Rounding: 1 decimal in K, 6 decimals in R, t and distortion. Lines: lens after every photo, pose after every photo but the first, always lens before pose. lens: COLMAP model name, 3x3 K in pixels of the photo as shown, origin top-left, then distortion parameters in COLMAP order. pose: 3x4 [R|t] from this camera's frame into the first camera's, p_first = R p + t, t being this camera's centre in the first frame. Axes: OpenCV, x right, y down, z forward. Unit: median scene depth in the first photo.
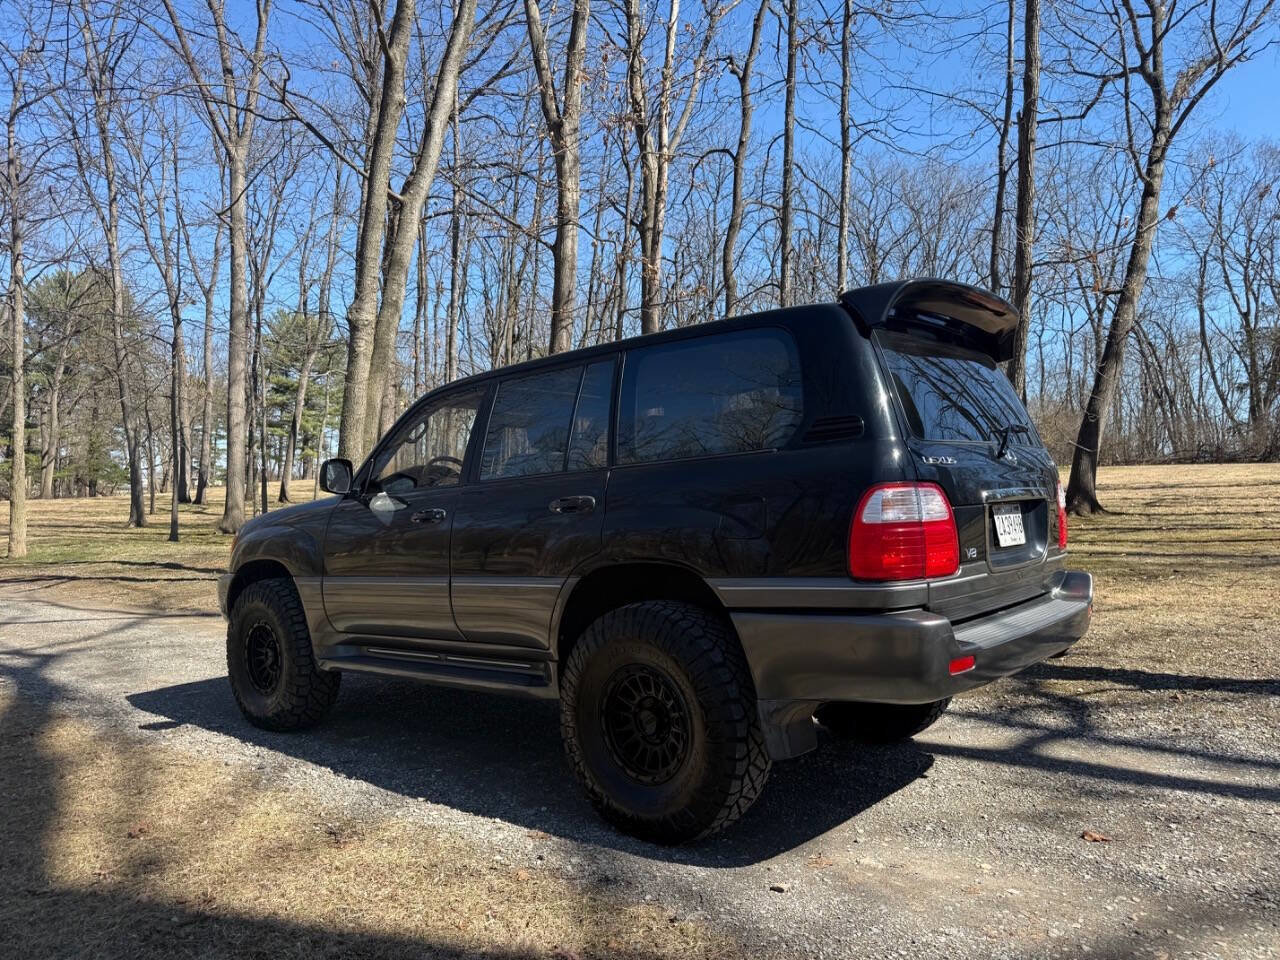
lens RADIAL K [[900.2, 0, 643.7], [0, 900.2, 486.0], [0, 0, 1]] dist [0.008601, -0.005004]
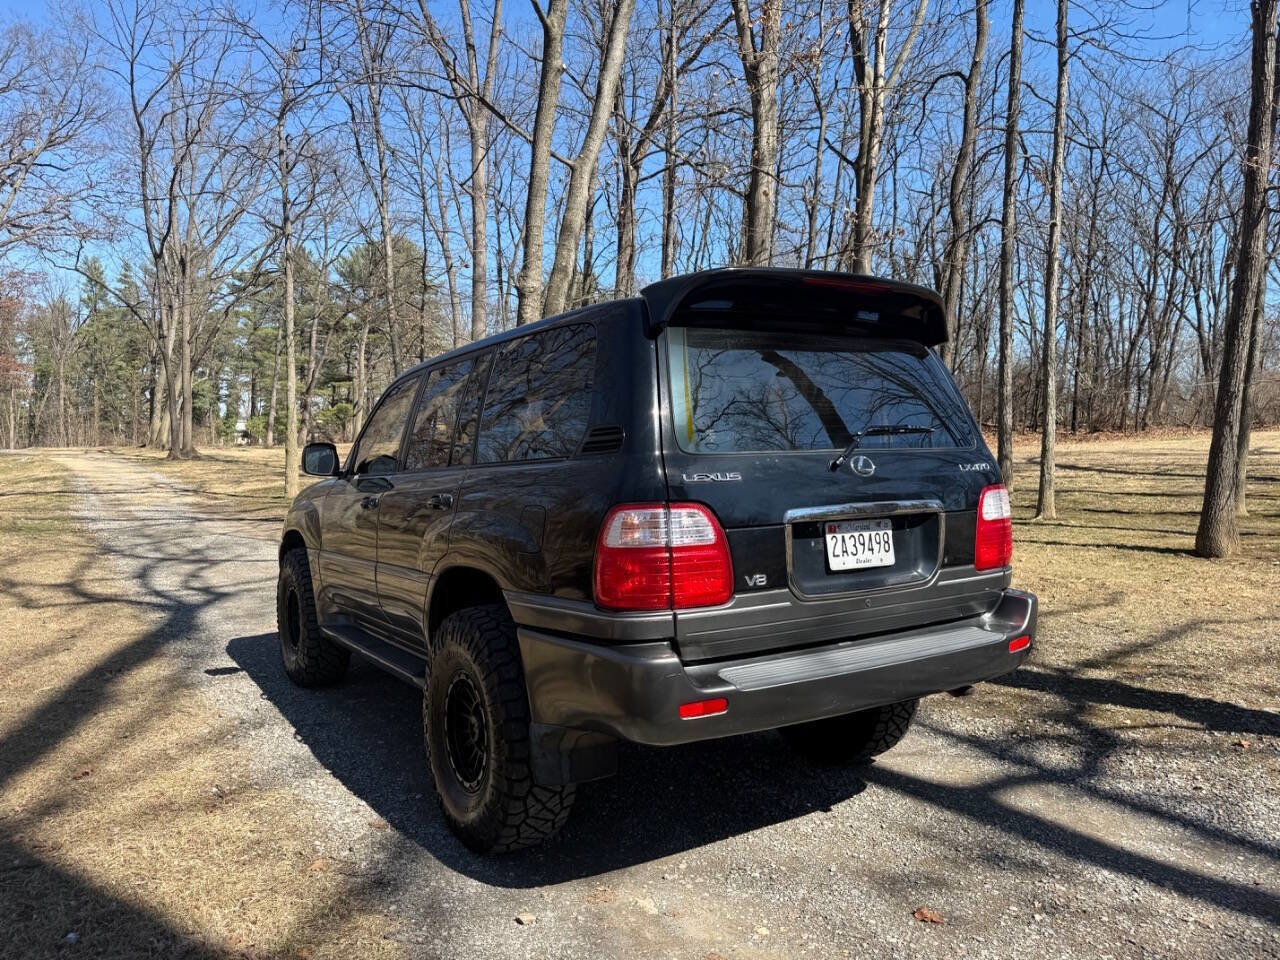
lens RADIAL K [[898.5, 0, 635.6], [0, 898.5, 478.3], [0, 0, 1]] dist [0.039068, -0.051389]
pose [[0.957201, 0.023847, -0.288439, 0.278279], [-0.009643, 0.998674, 0.050565, -0.038818], [0.289262, -0.045620, 0.956162, 0.068921]]
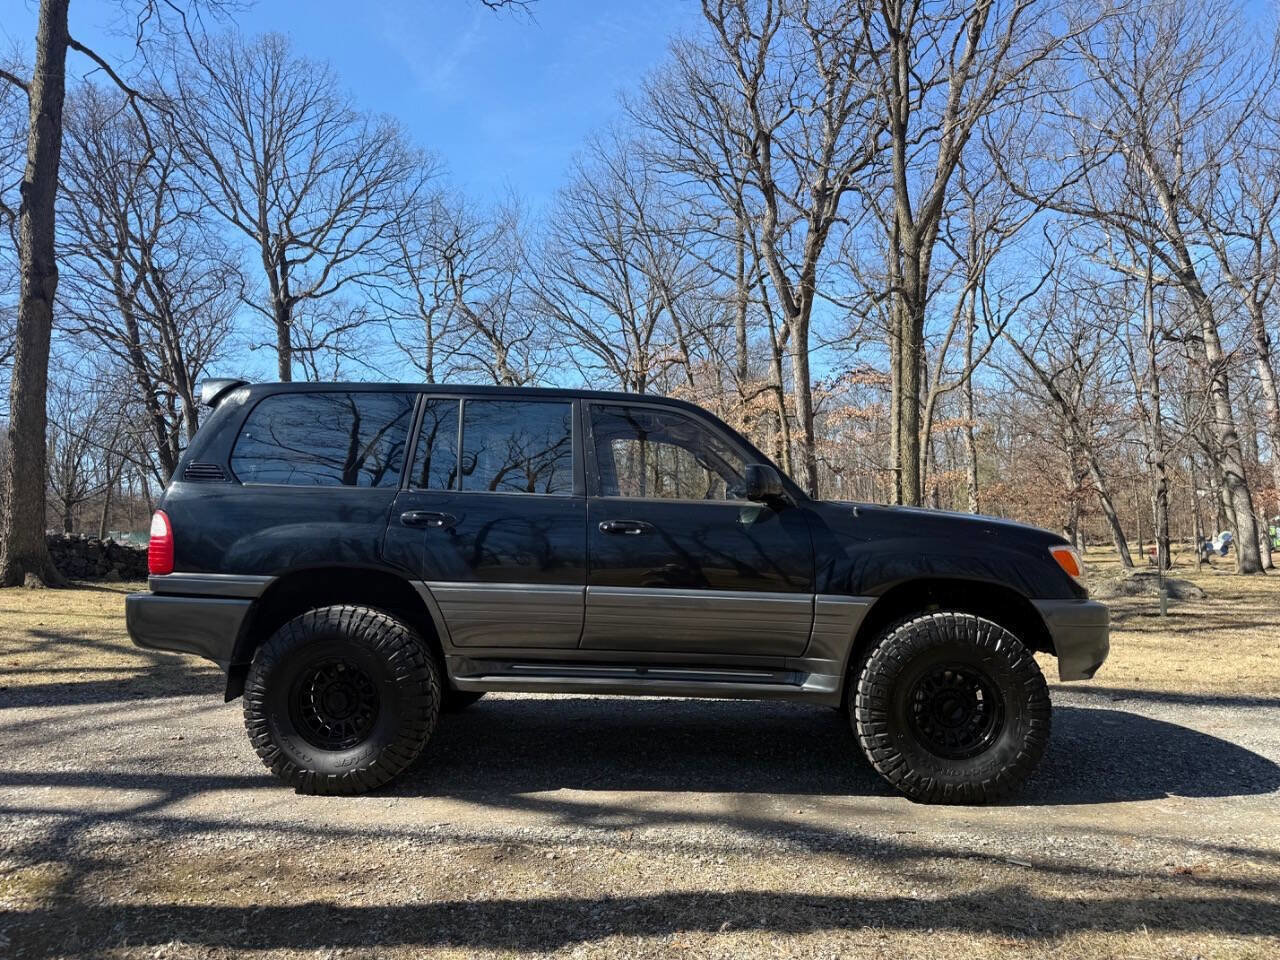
lens RADIAL K [[890.5, 0, 645.6], [0, 890.5, 484.4], [0, 0, 1]] dist [0.051349, -0.063693]
pose [[-0.774490, -0.008911, -0.632523, 0.510582], [0.028330, 0.998409, -0.048754, 0.024277], [0.631951, -0.055679, -0.773006, 1.629799]]
